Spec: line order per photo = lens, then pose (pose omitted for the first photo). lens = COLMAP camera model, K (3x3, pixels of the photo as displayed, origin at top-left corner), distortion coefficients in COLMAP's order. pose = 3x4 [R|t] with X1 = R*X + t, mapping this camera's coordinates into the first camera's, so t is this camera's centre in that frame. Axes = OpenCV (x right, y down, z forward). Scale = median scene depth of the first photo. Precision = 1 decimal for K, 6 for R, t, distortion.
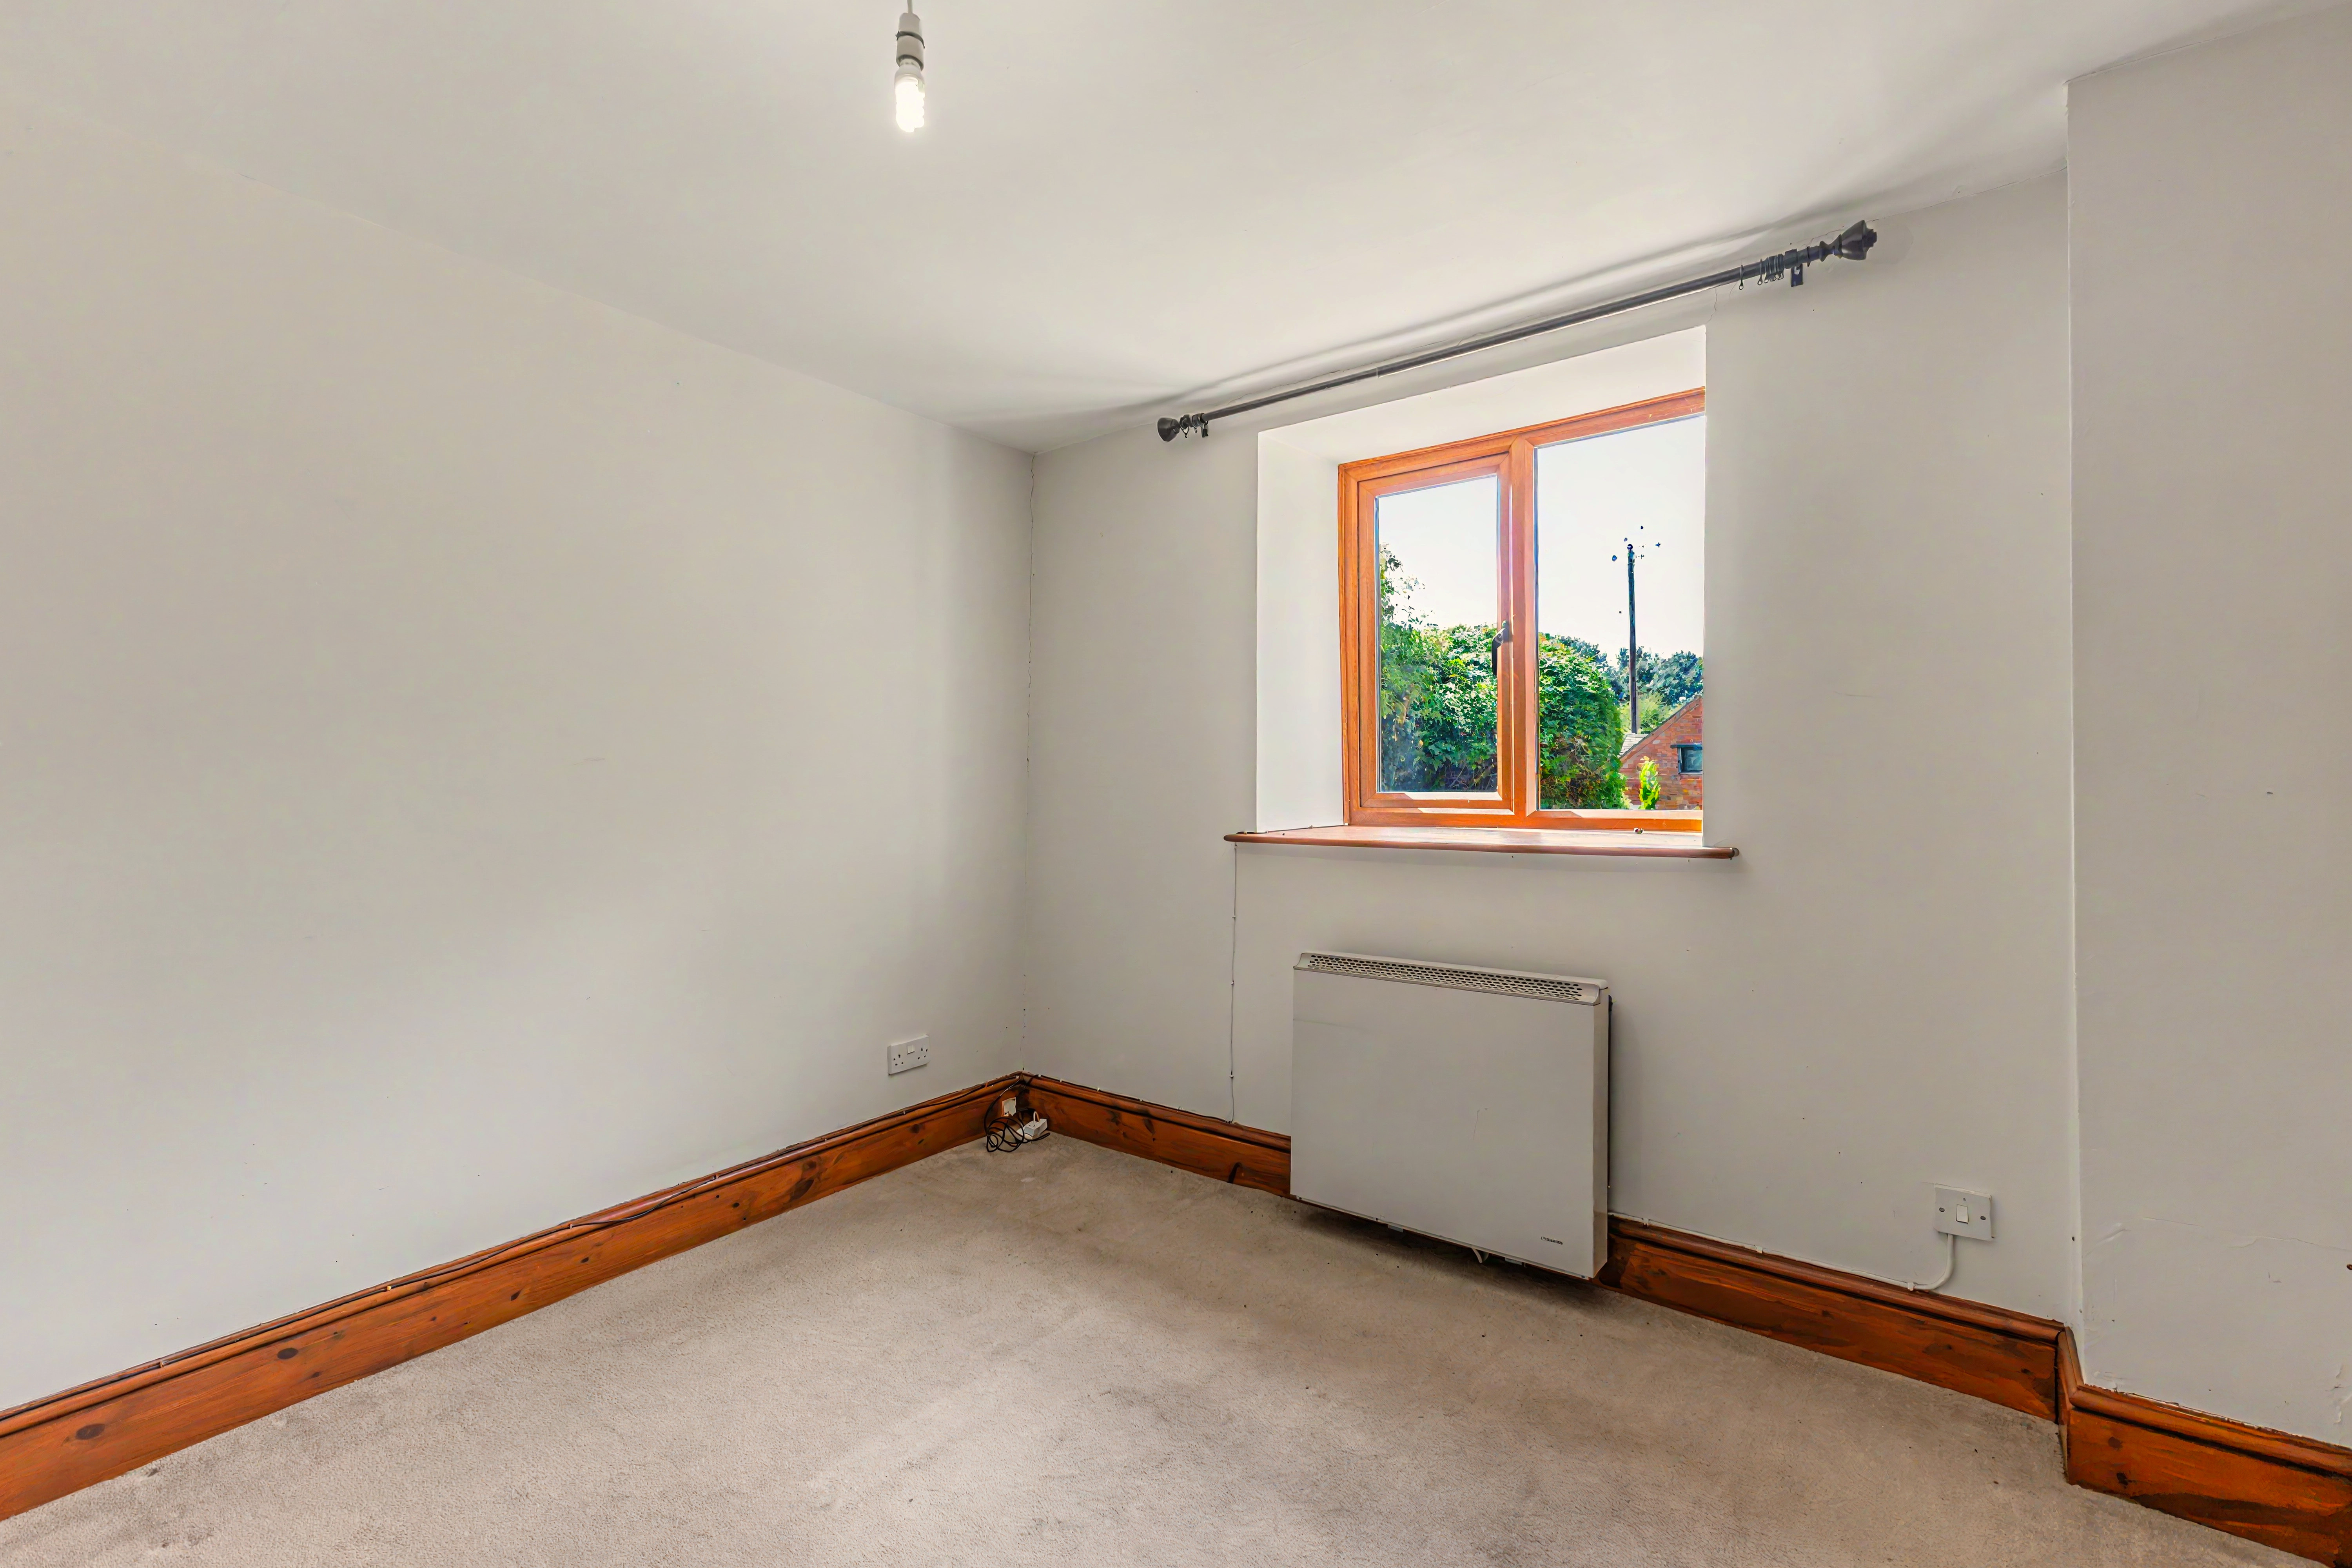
lens RADIAL K [[1020.3, 0, 1177.1], [0, 1020.3, 797.6], [0, 0, 1]] dist [0.006763, 0.000126]
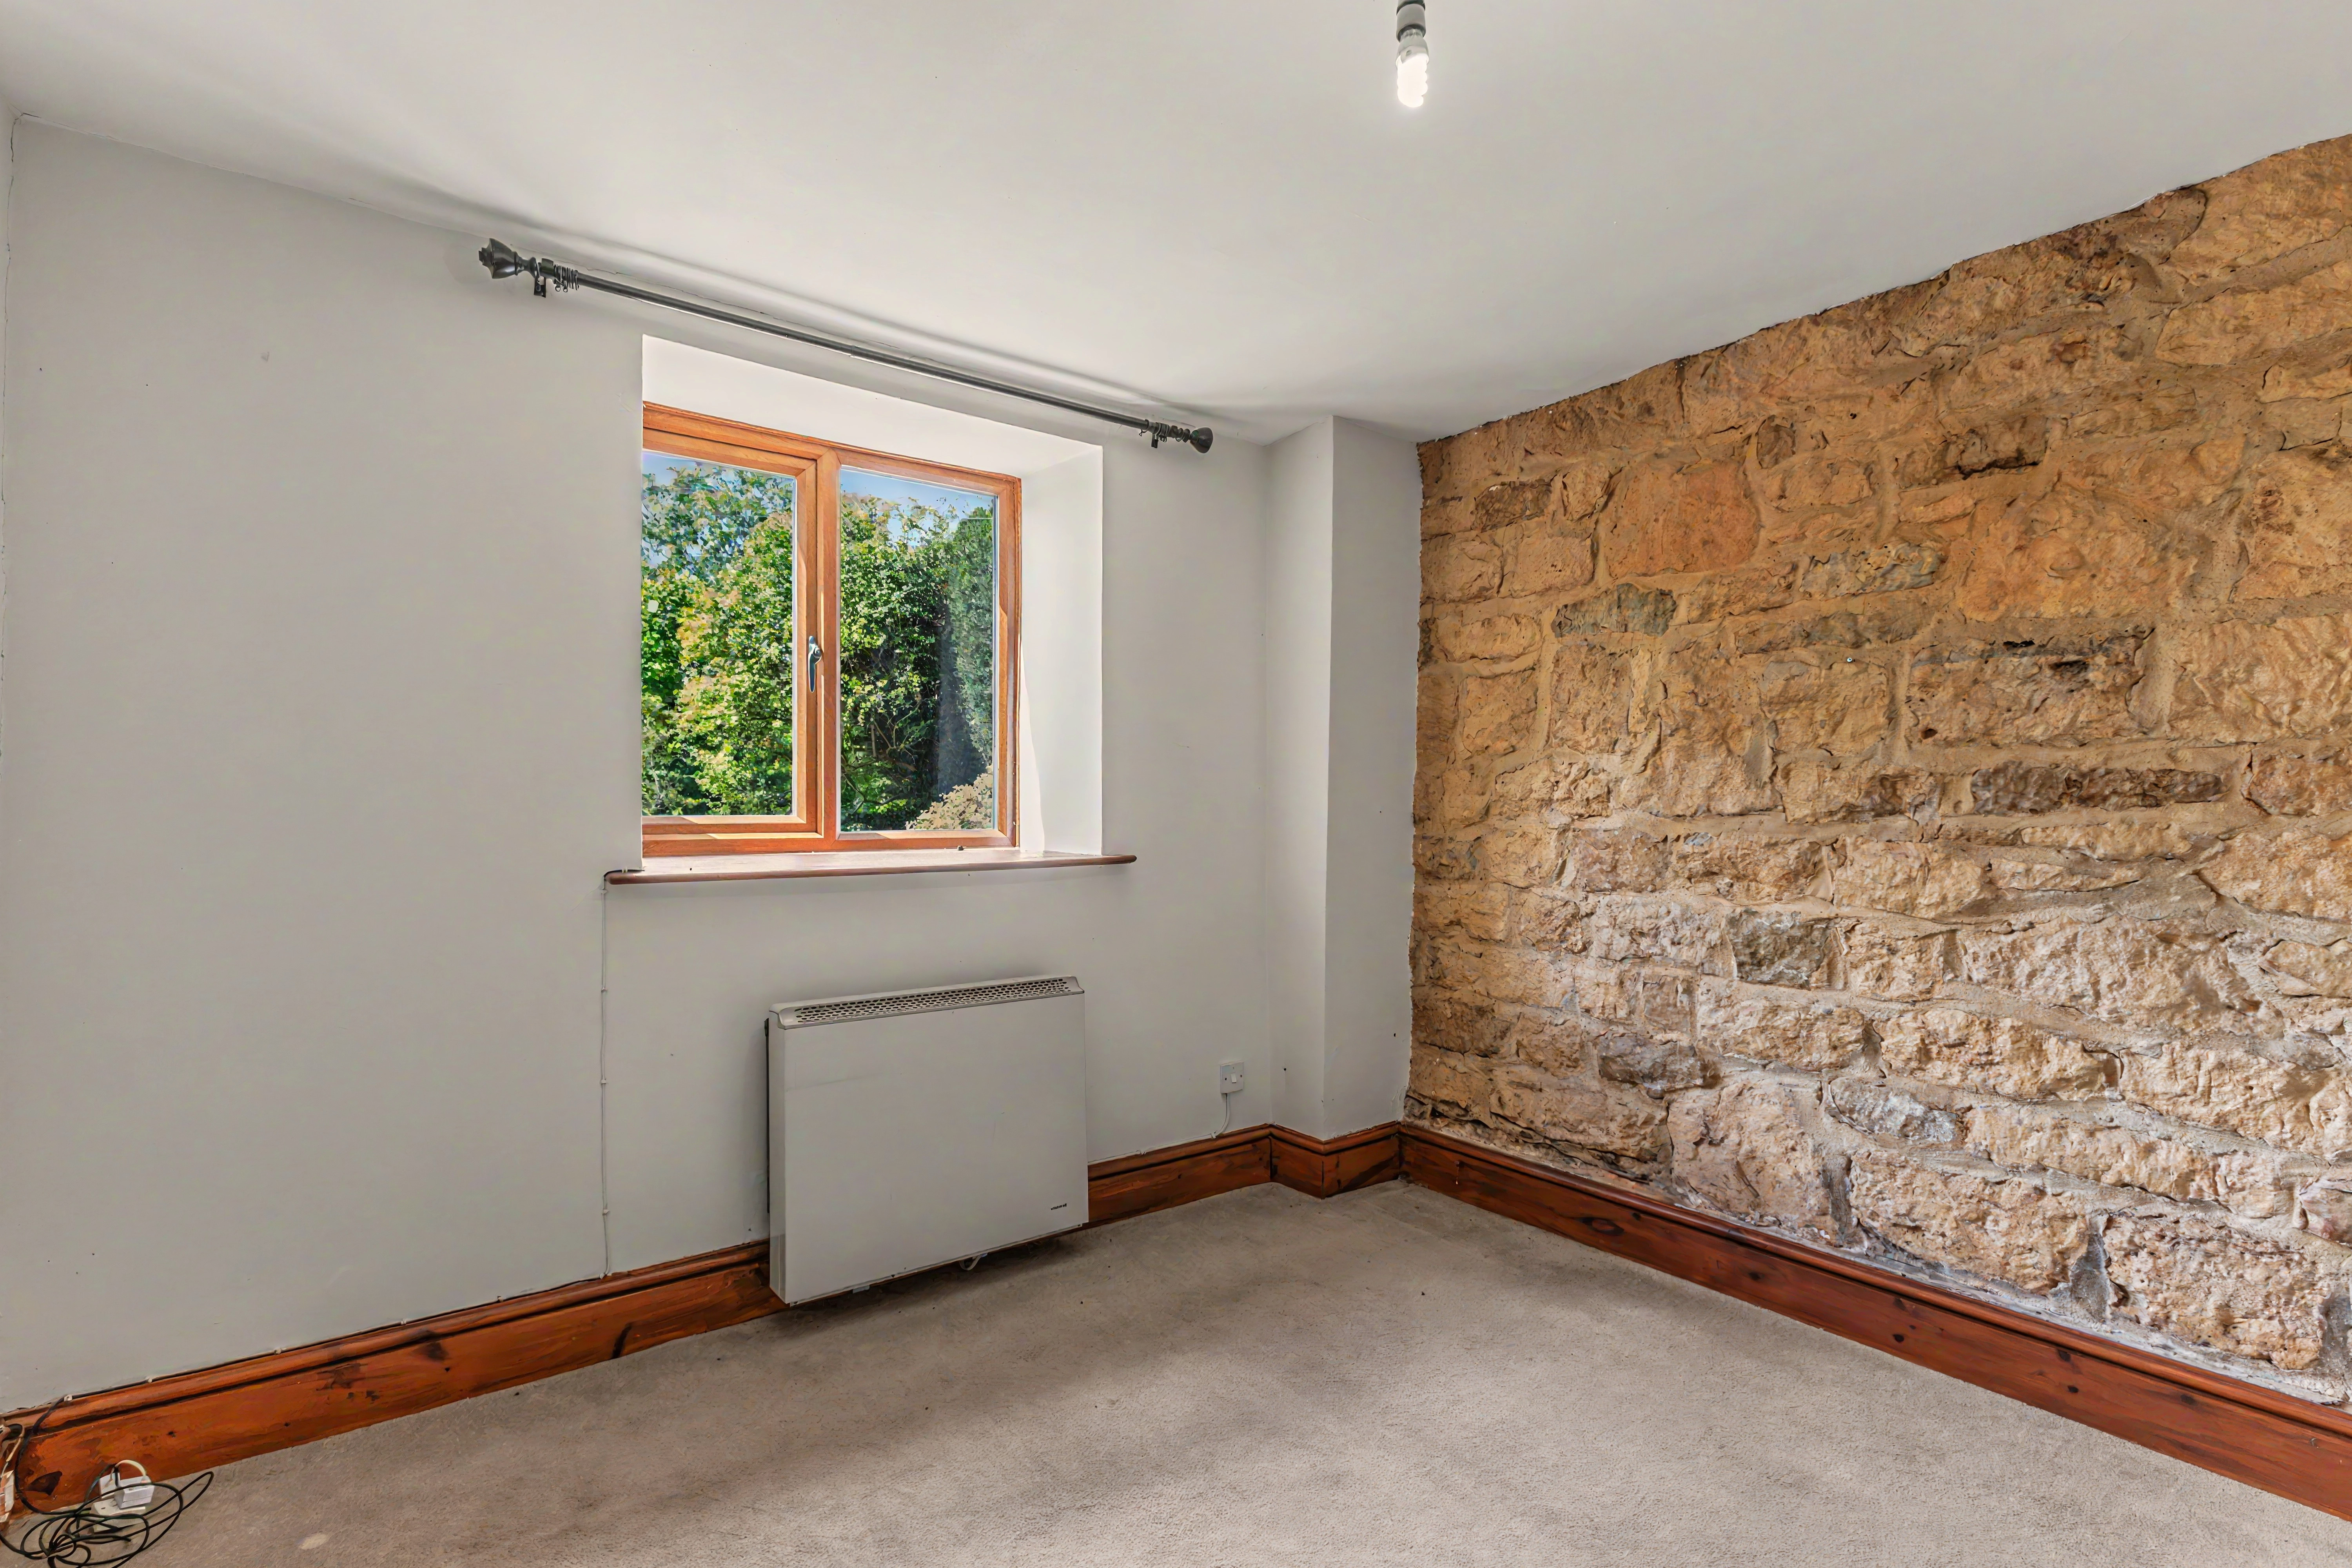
lens RADIAL K [[1038.1, 0, 1173.7], [0, 1038.1, 821.4], [0, 0, 1]] dist [0.012312, 0.000125]
pose [[0.303695, -0.009215, 0.952725, -0.609436], [0.013214, 0.999898, 0.005459, -0.000179], [-0.952678, 0.010931, 0.303785, 0.458421]]
